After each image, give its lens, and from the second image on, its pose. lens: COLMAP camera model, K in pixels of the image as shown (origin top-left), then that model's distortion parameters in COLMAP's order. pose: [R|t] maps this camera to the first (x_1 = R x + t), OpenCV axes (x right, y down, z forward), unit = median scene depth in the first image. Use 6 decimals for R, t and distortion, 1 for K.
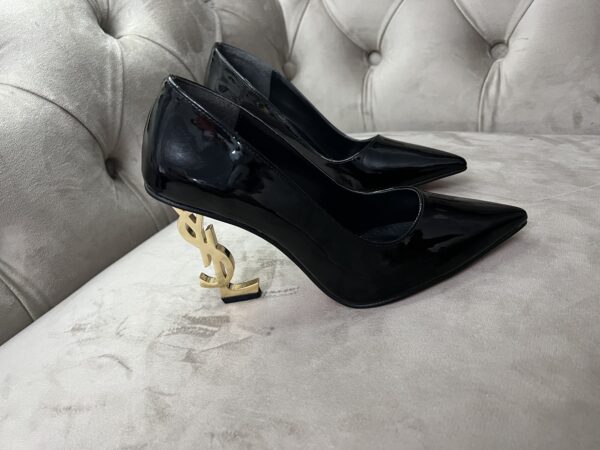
lens RADIAL K [[462.2, 0, 302.0], [0, 462.2, 222.9], [0, 0, 1]] dist [-0.008645, -0.011305]
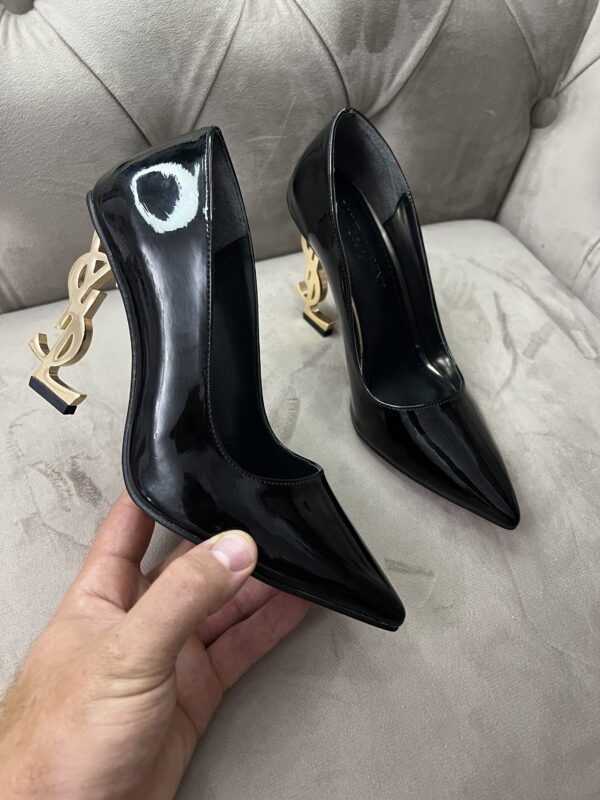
lens RADIAL K [[616.3, 0, 301.0], [0, 616.3, 405.0], [0, 0, 1]] dist [-0.008645, -0.011305]
pose [[0.761796, 0.630552, -0.148565, 0.130624], [-0.488488, 0.709753, 0.507573, -0.480355], [0.425496, -0.314095, 0.848704, 0.168104]]
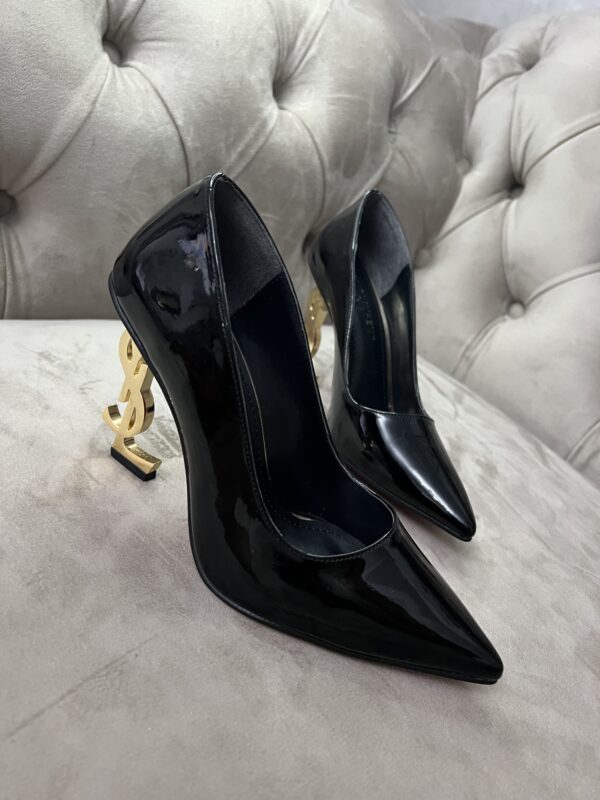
lens RADIAL K [[616.3, 0, 297.3], [0, 616.3, 402.5], [0, 0, 1]] dist [-0.008645, -0.011305]
pose [[0.798076, 0.601435, -0.036747, -0.014416], [-0.602226, 0.798174, -0.015554, 0.025221], [0.019976, 0.034543, 0.999204, -0.102496]]
